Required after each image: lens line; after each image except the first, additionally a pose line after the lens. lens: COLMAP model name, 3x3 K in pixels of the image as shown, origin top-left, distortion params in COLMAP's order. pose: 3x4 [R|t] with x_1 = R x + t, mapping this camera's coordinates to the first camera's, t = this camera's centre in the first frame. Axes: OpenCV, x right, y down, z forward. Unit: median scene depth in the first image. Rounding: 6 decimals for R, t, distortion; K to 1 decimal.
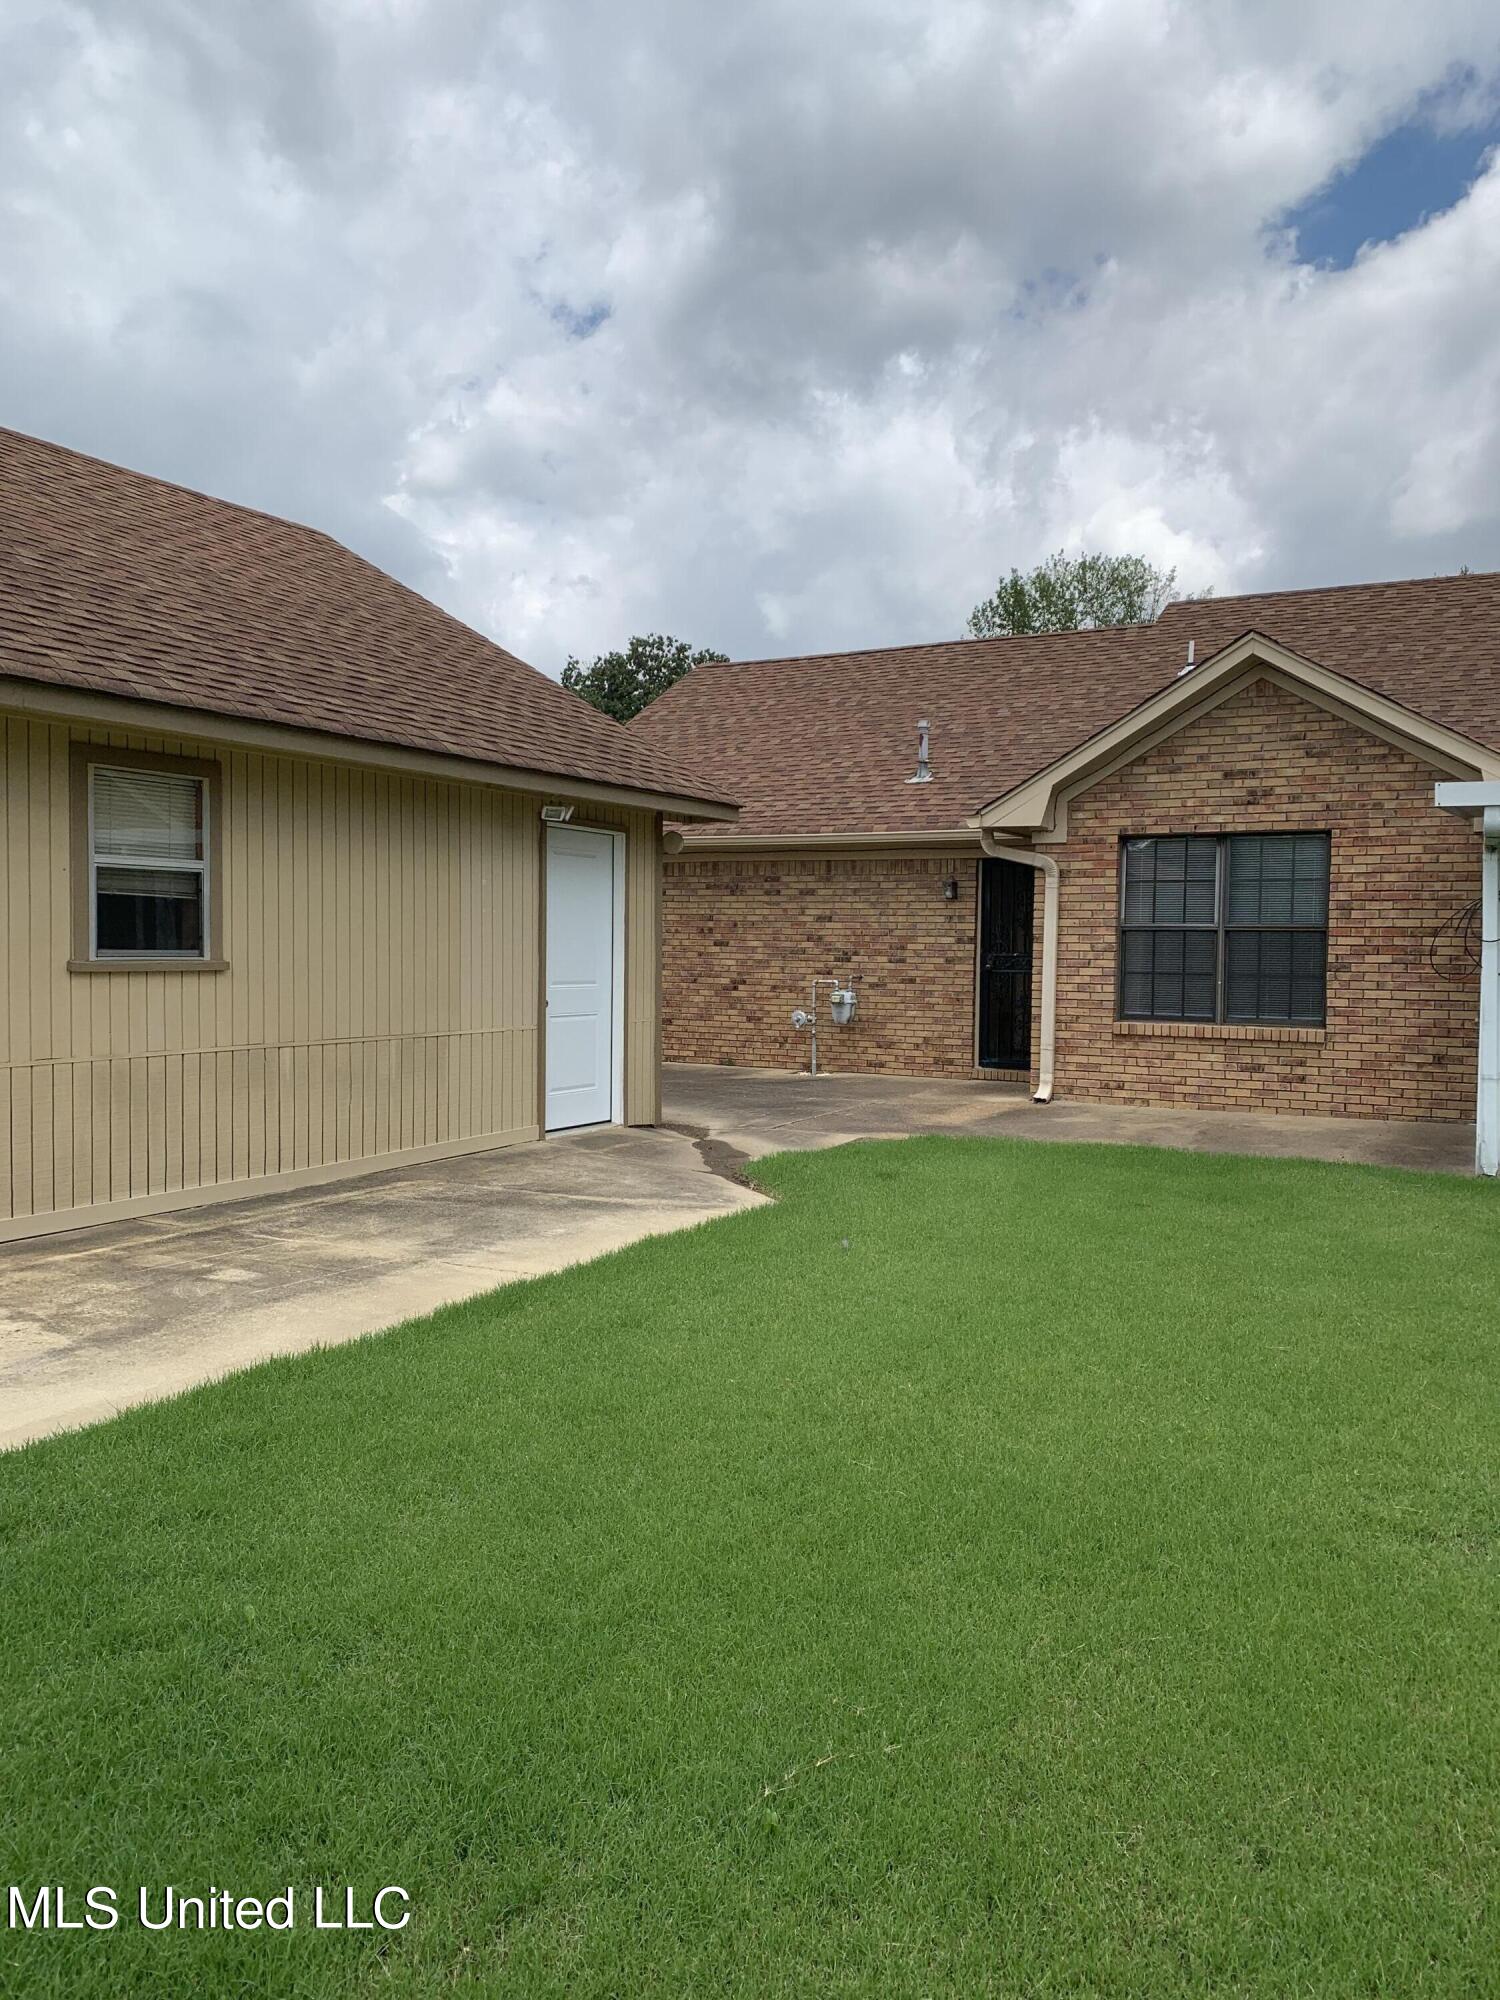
lens RADIAL K [[1511.3, 0, 750.0], [0, 1511.3, 1000.0], [0, 0, 1]] dist [0.038518, -0.007532]
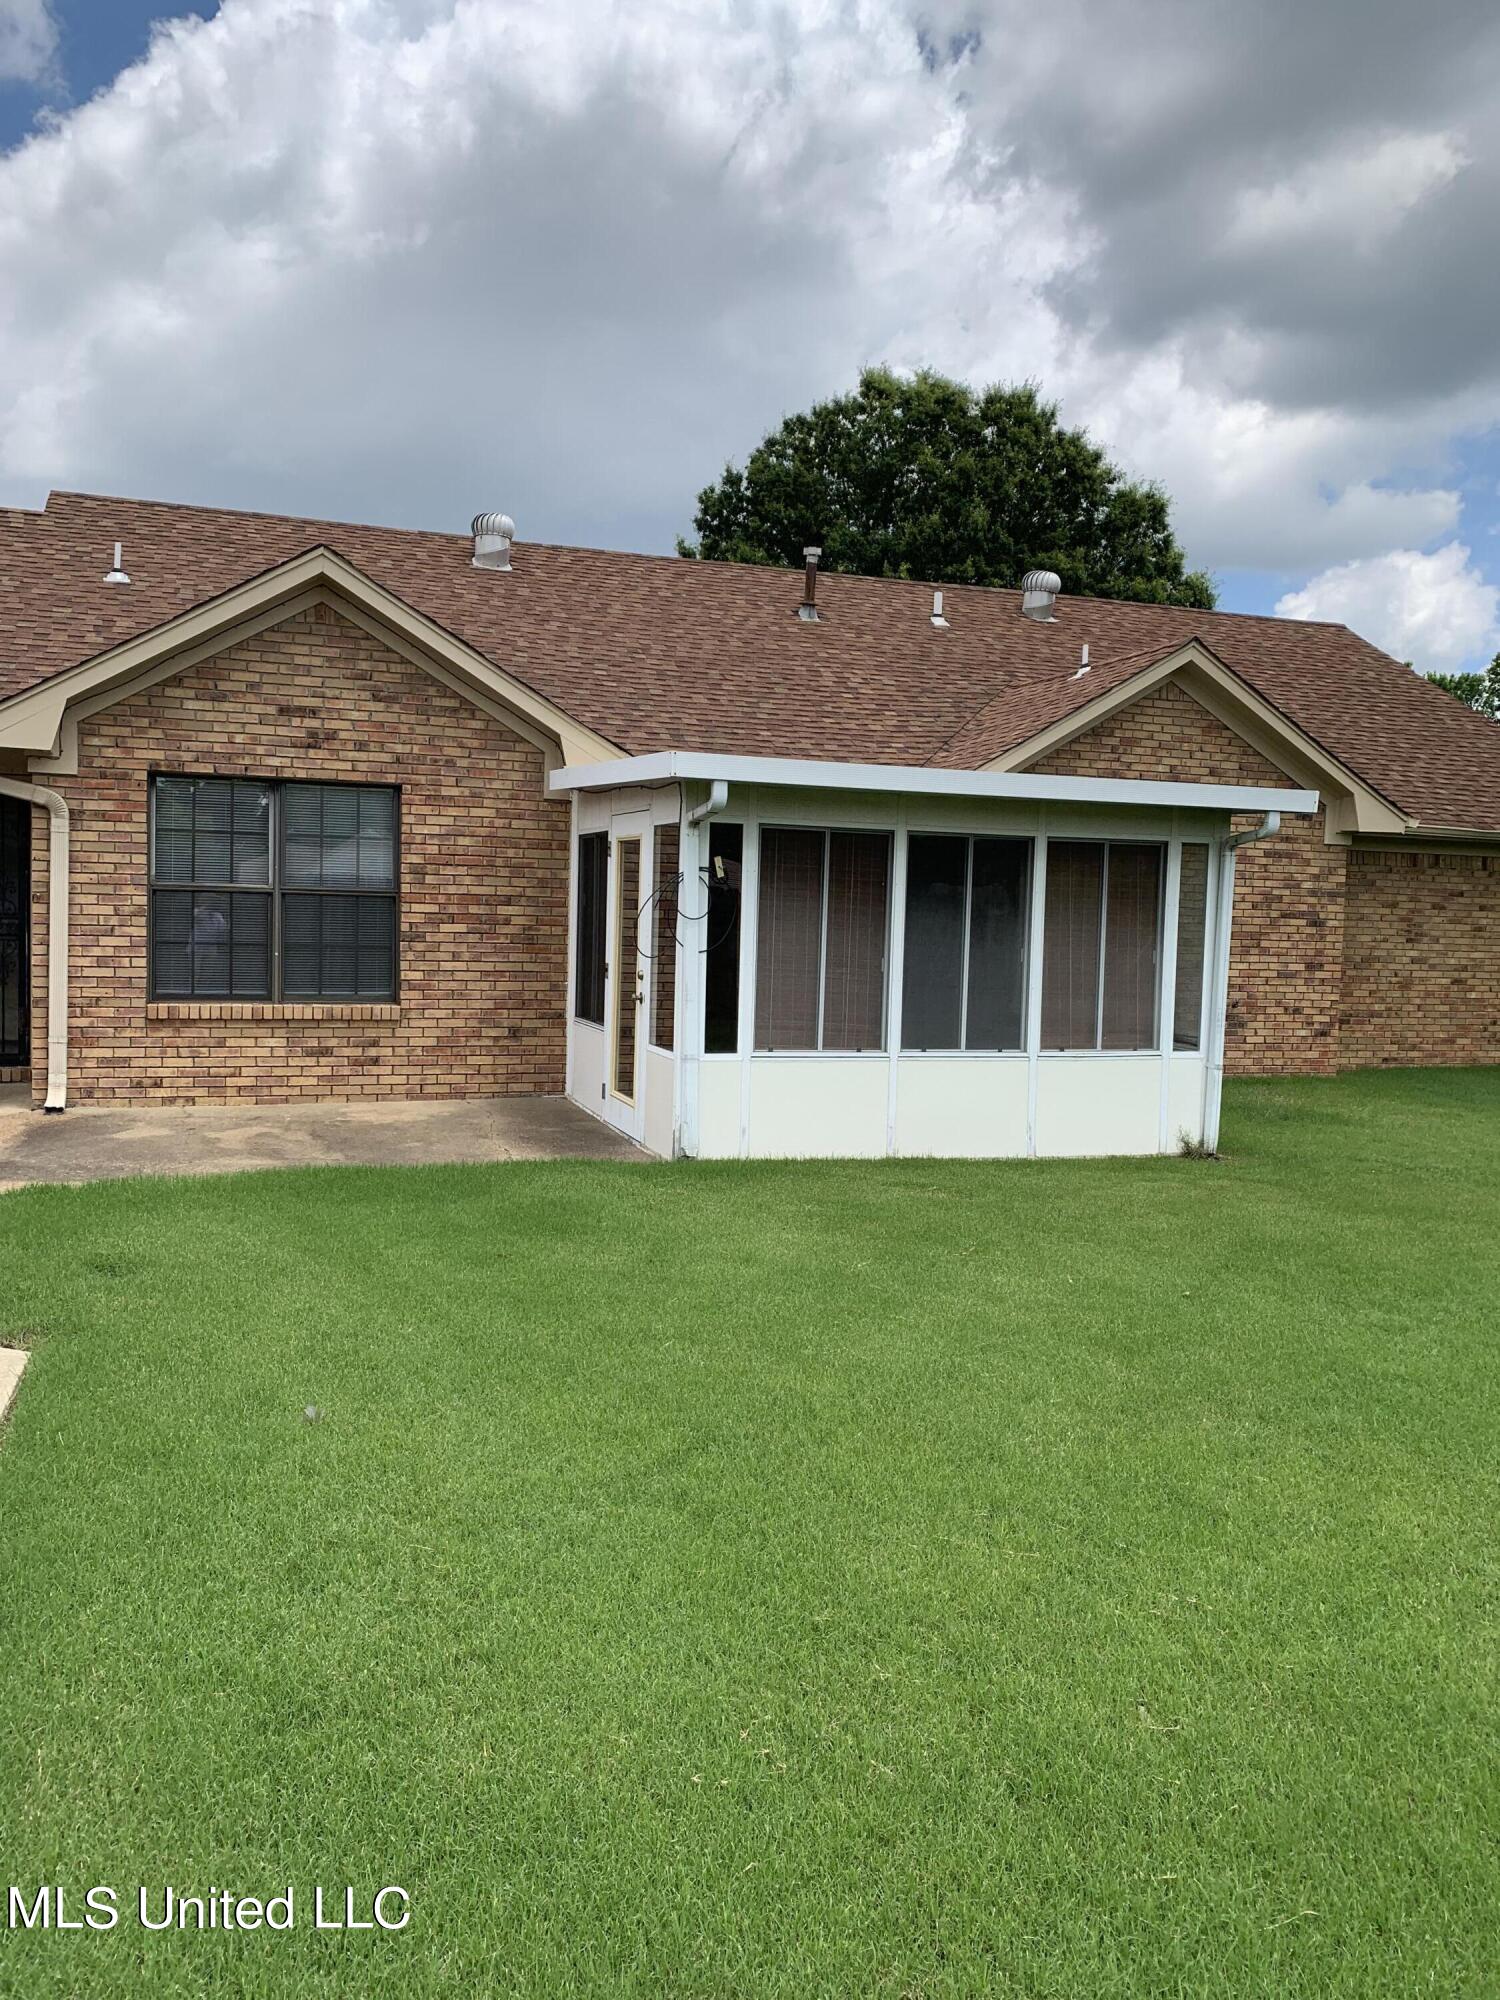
lens RADIAL K [[1511.3, 0, 750.0], [0, 1511.3, 1000.0], [0, 0, 1]] dist [0.038518, -0.007532]
pose [[0.672310, -0.034845, 0.739450, -0.146374], [0.011264, 0.999257, 0.036847, -0.014300], [-0.740184, -0.016443, 0.672203, 0.230567]]
